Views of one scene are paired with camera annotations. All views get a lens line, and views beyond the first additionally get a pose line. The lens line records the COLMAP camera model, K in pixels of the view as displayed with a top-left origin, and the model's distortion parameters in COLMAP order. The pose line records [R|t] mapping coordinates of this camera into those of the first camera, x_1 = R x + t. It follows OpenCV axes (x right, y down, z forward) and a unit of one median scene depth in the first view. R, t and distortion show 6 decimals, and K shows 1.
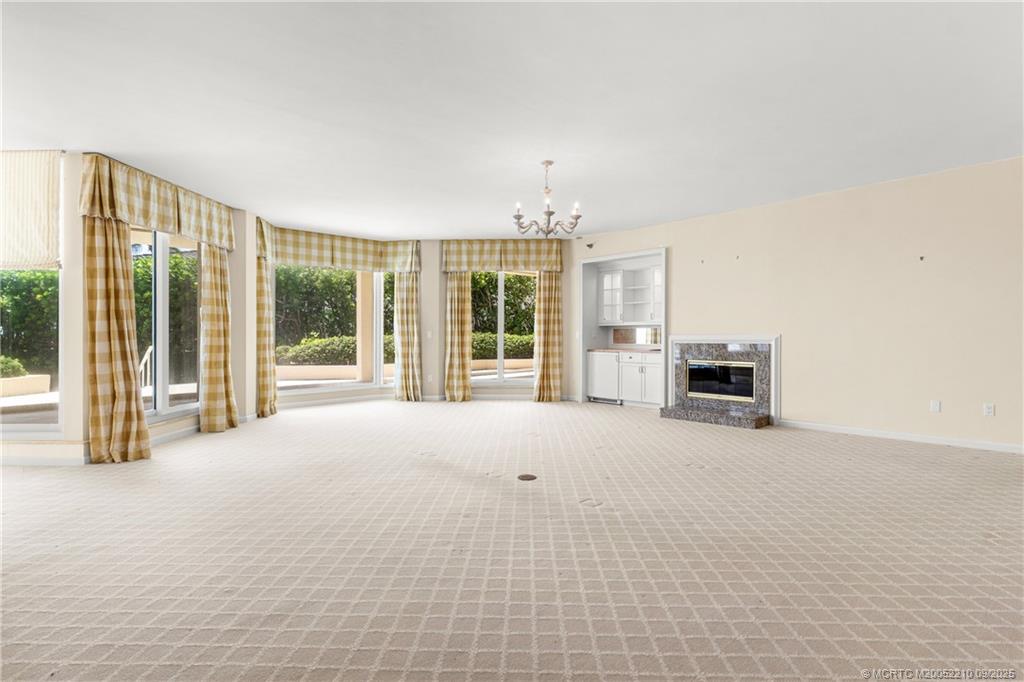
lens RADIAL K [[508.3, 0, 503.6], [0, 508.3, 338.6], [0, 0, 1]] dist [-0.001407, 0.000521]
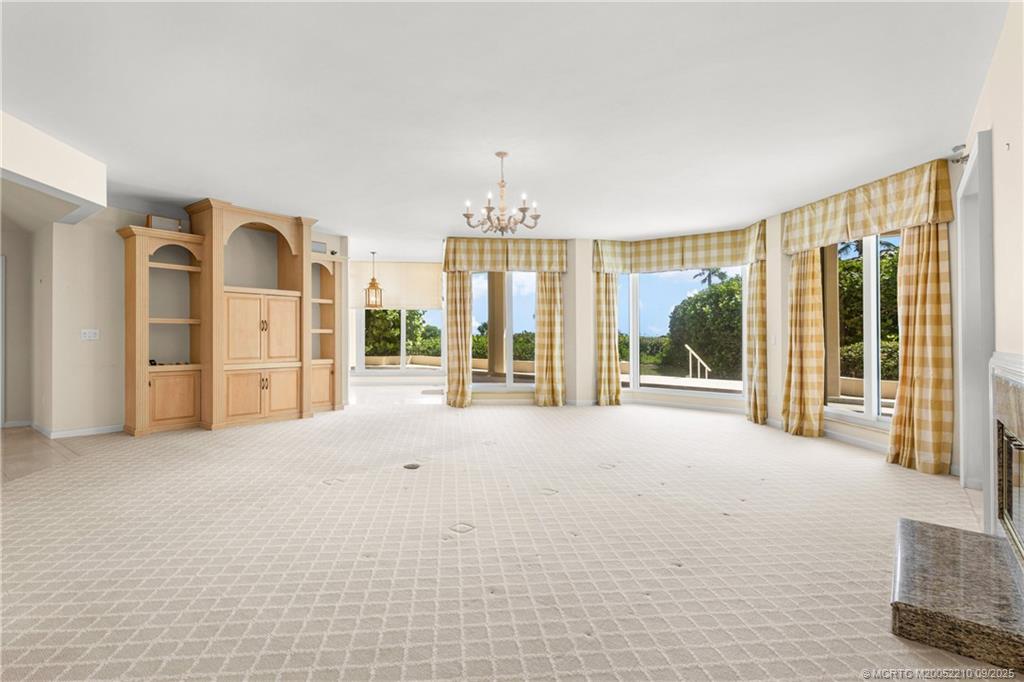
lens RADIAL K [[508.3, 0, 503.9], [0, 508.3, 332.4], [0, 0, 1]] dist [-0.001407, 0.000521]
pose [[0.138341, 0.002627, -0.990381, 0.614850], [-0.020391, 0.999792, -0.000197, -0.011432], [0.990175, 0.020222, 0.138366, 0.545170]]
